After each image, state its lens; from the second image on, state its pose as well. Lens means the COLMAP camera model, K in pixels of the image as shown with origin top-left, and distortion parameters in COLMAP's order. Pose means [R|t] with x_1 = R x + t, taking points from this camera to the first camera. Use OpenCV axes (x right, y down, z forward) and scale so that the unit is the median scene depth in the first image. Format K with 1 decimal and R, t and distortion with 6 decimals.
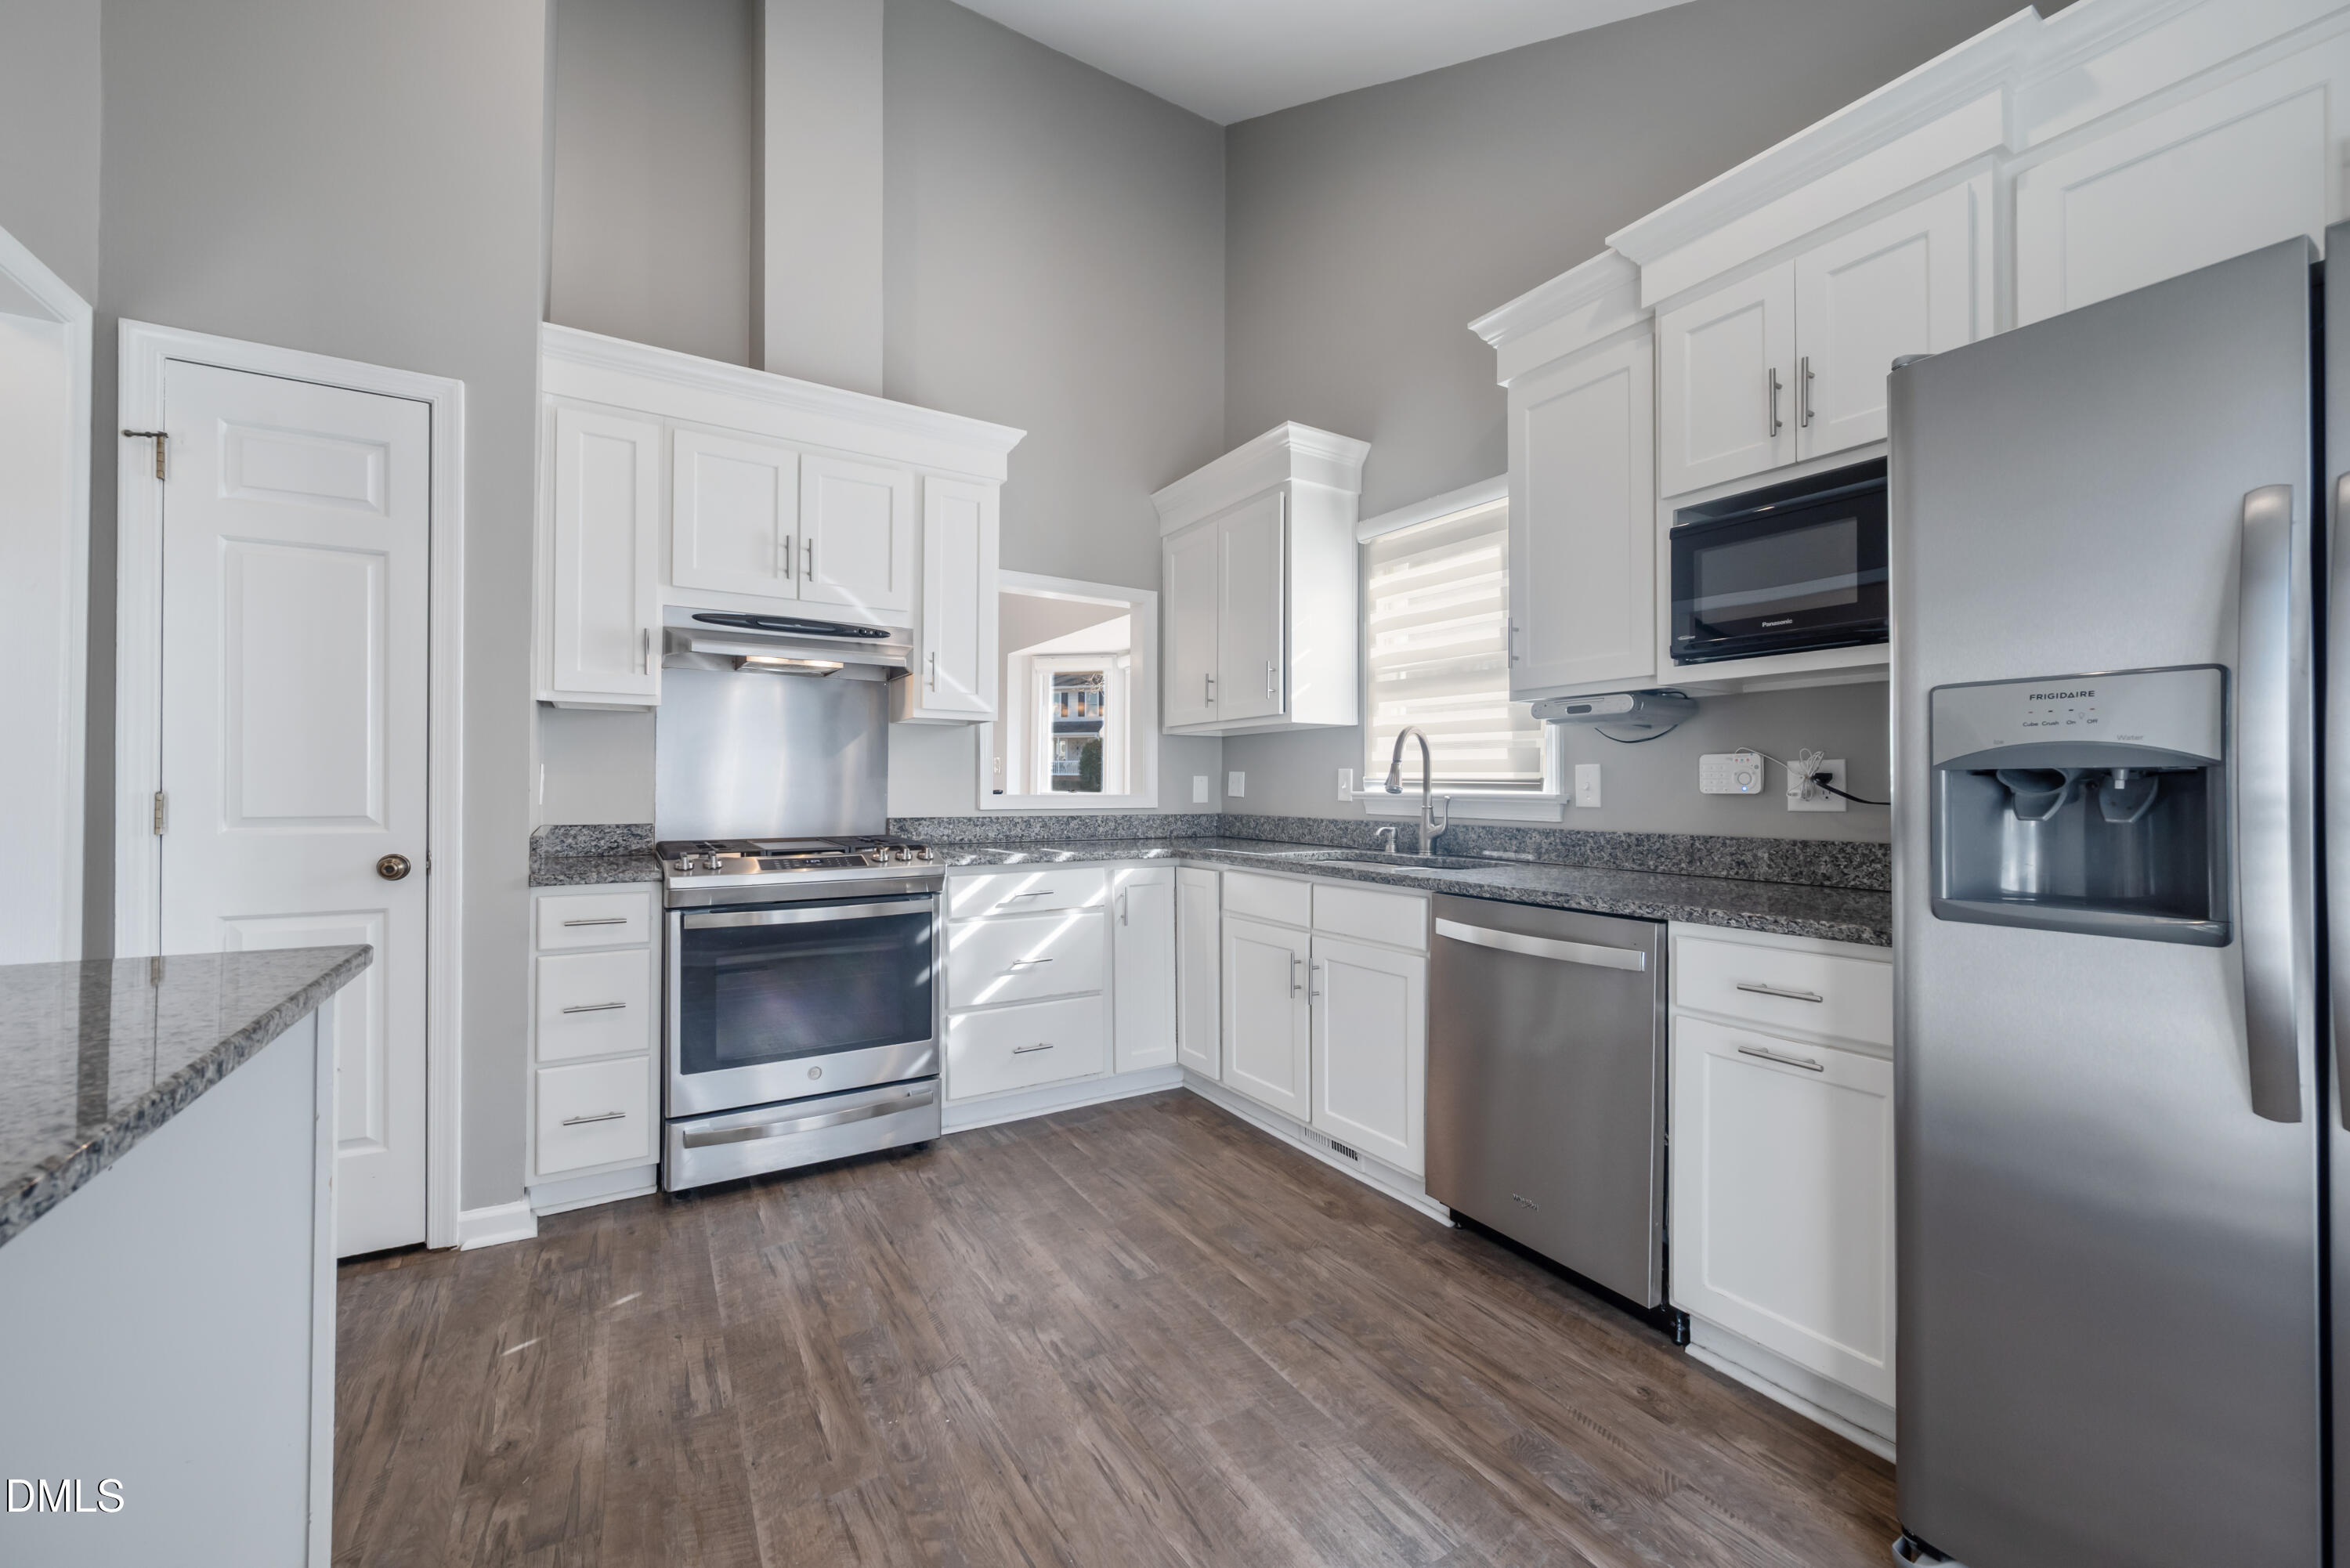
lens RADIAL K [[924.8, 0, 1175.0], [0, 924.8, 784.0], [0, 0, 1]] dist [-0.001580, 0.000302]
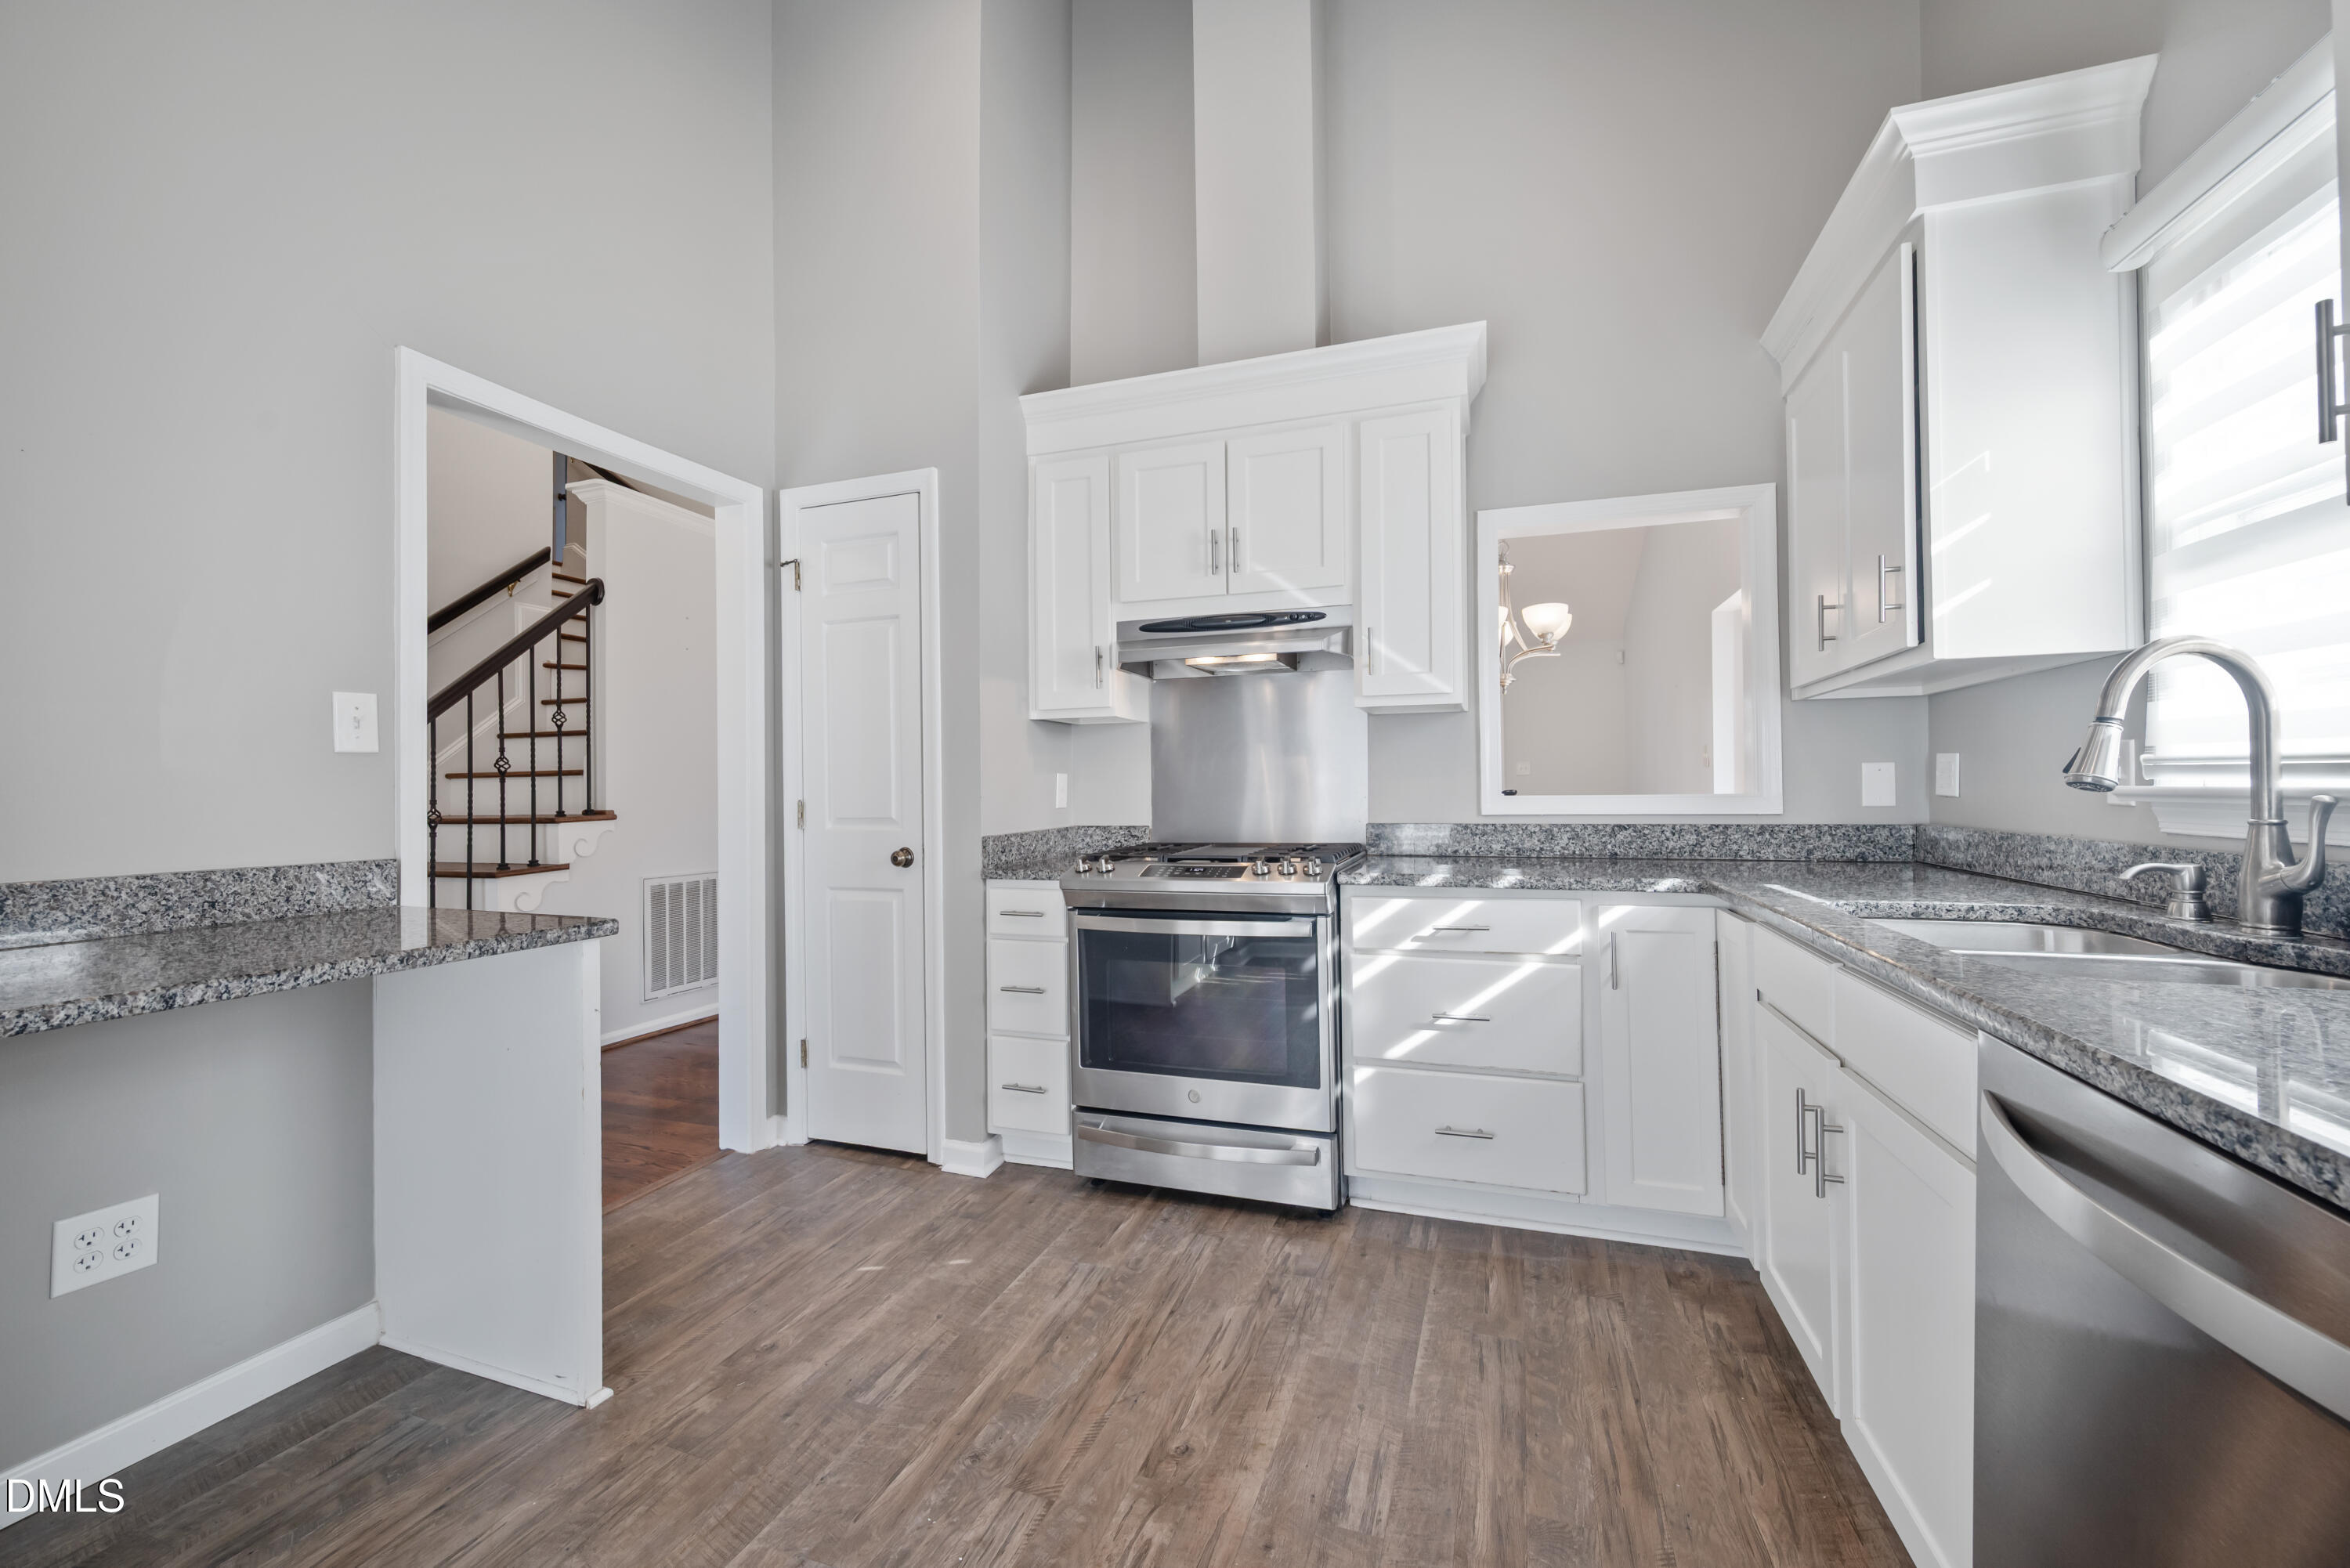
lens RADIAL K [[924.8, 0, 1175.0], [0, 924.8, 784.0], [0, 0, 1]] dist [-0.001580, 0.000302]
pose [[0.631266, -0.015866, -0.775404, 0.321140], [0.017656, 0.999826, -0.006084, 0.001605], [0.775366, -0.009850, 0.631436, 0.384295]]
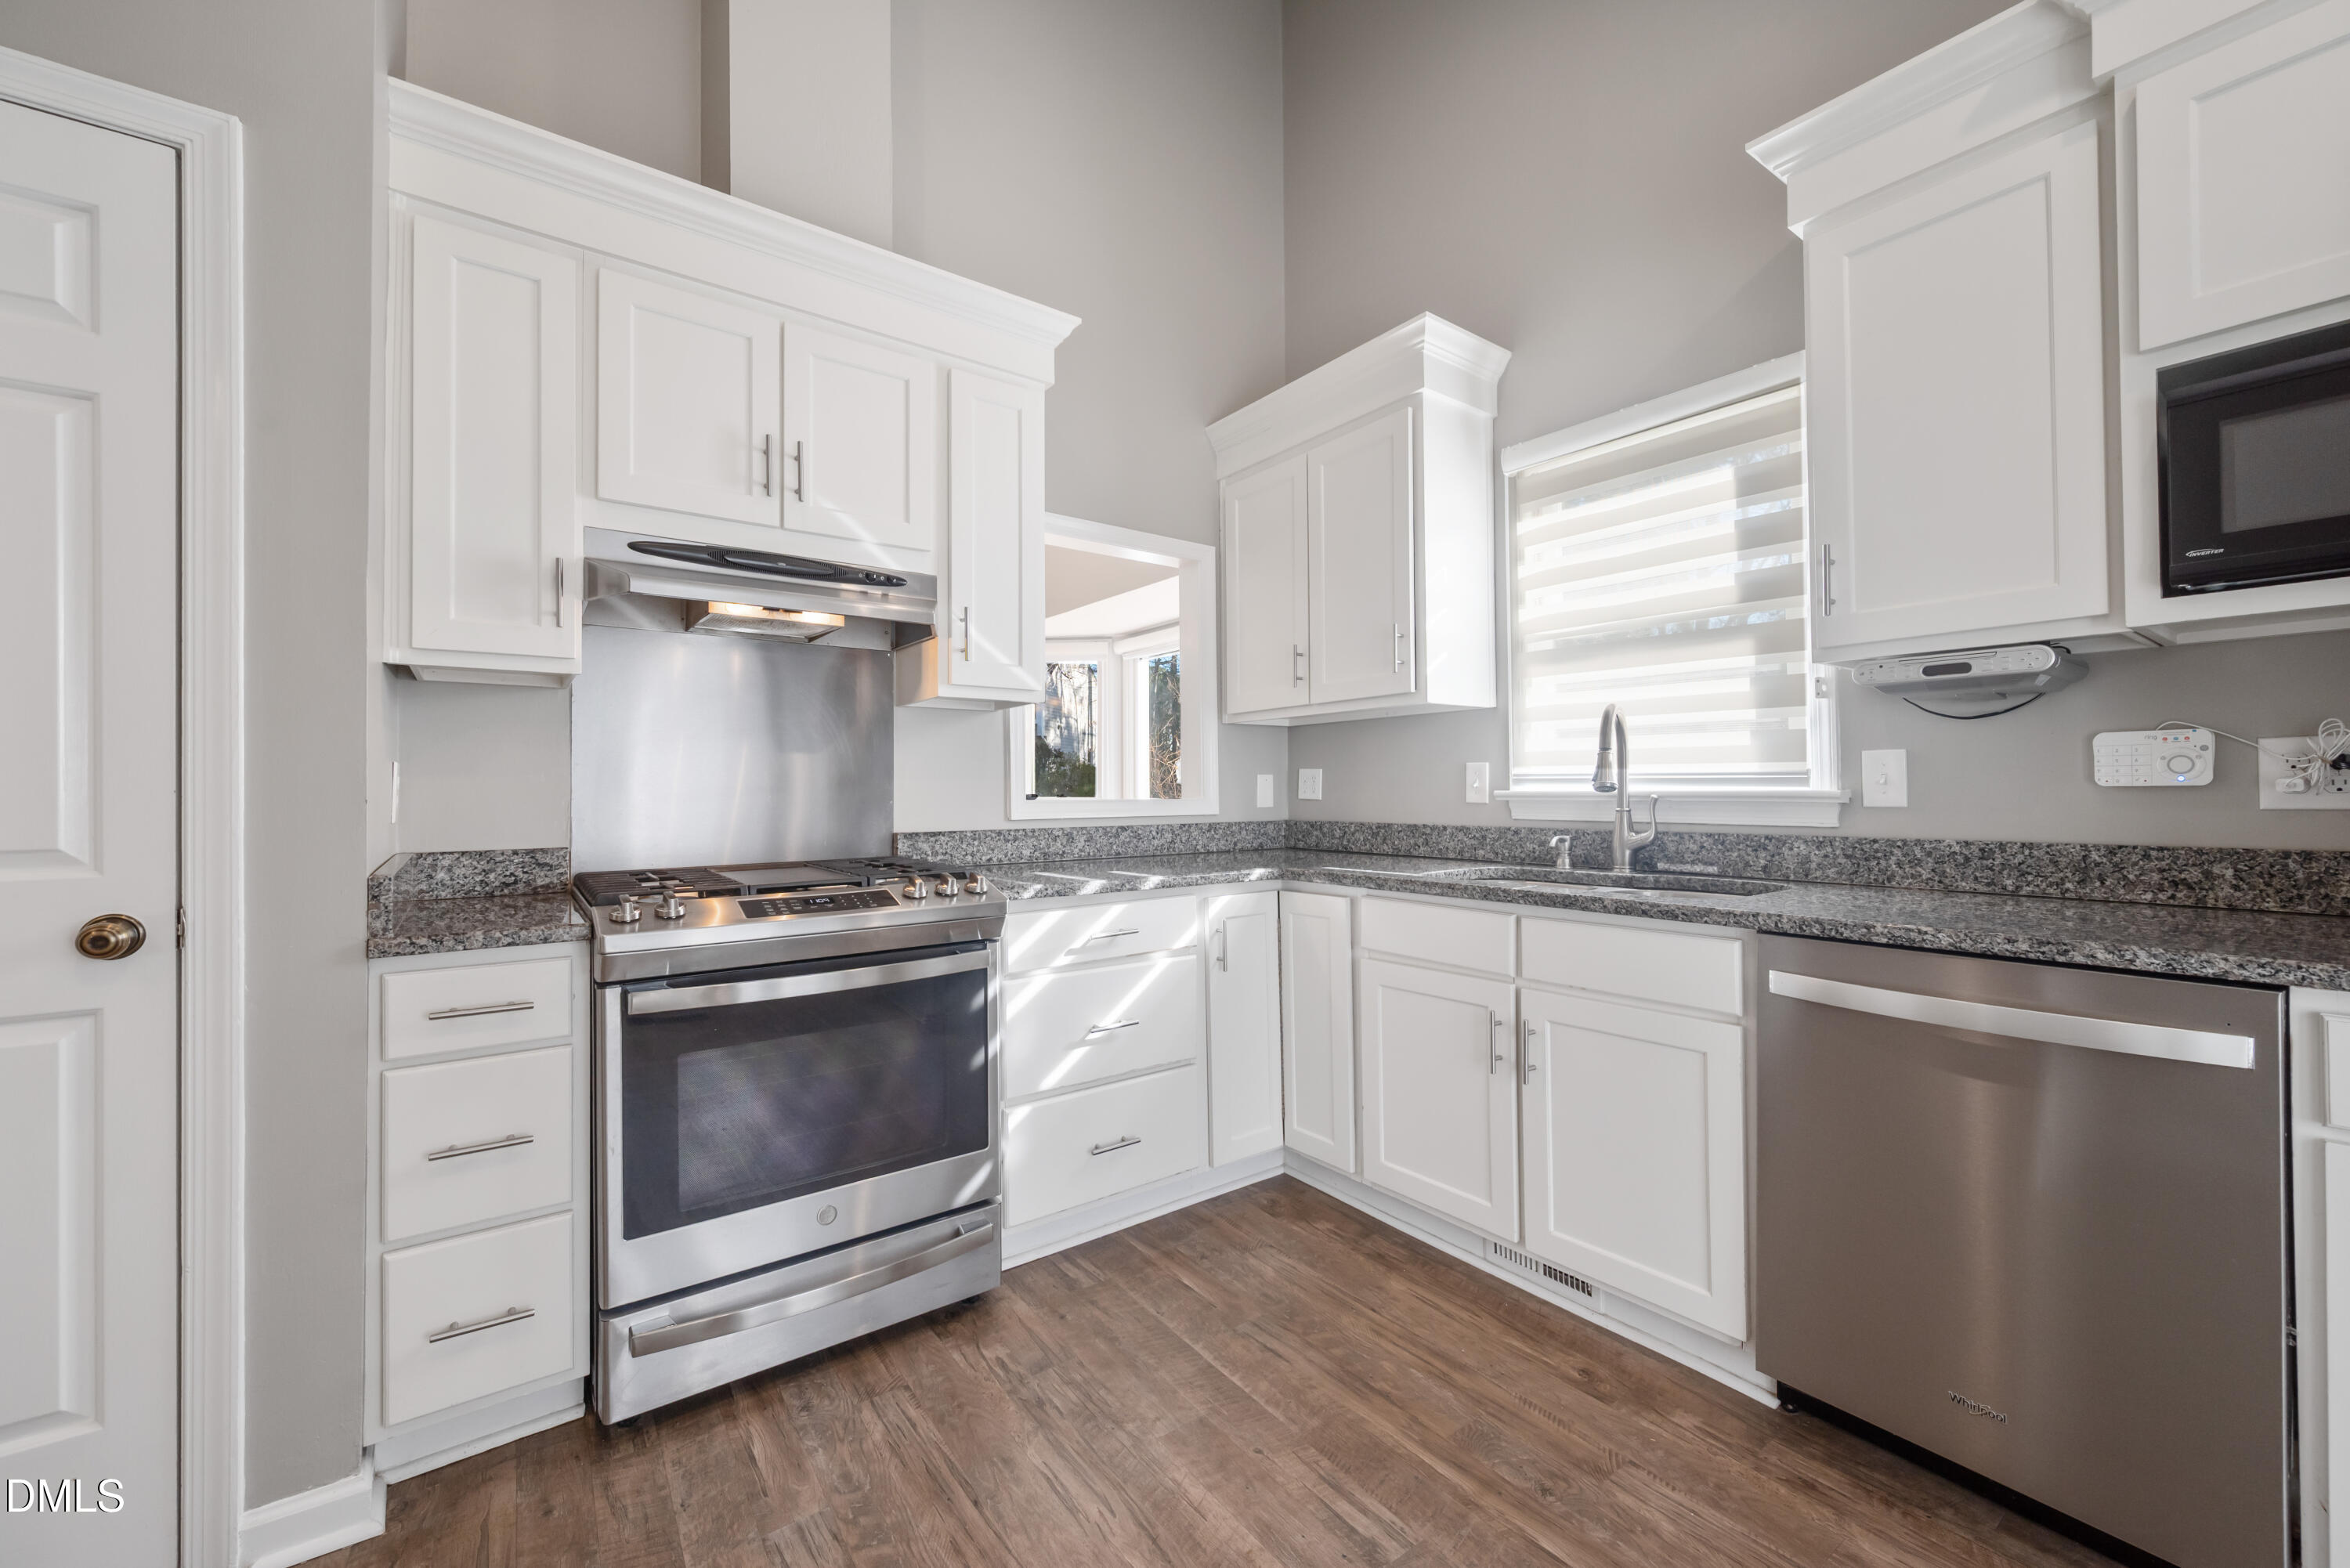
lens RADIAL K [[924.8, 0, 1175.0], [0, 924.8, 784.0], [0, 0, 1]] dist [-0.001580, 0.000302]
pose [[0.996518, -0.010569, 0.082707, -0.183535], [0.010913, 0.999934, -0.003714, 0.002884], [-0.082663, 0.004604, 0.996567, 0.295569]]
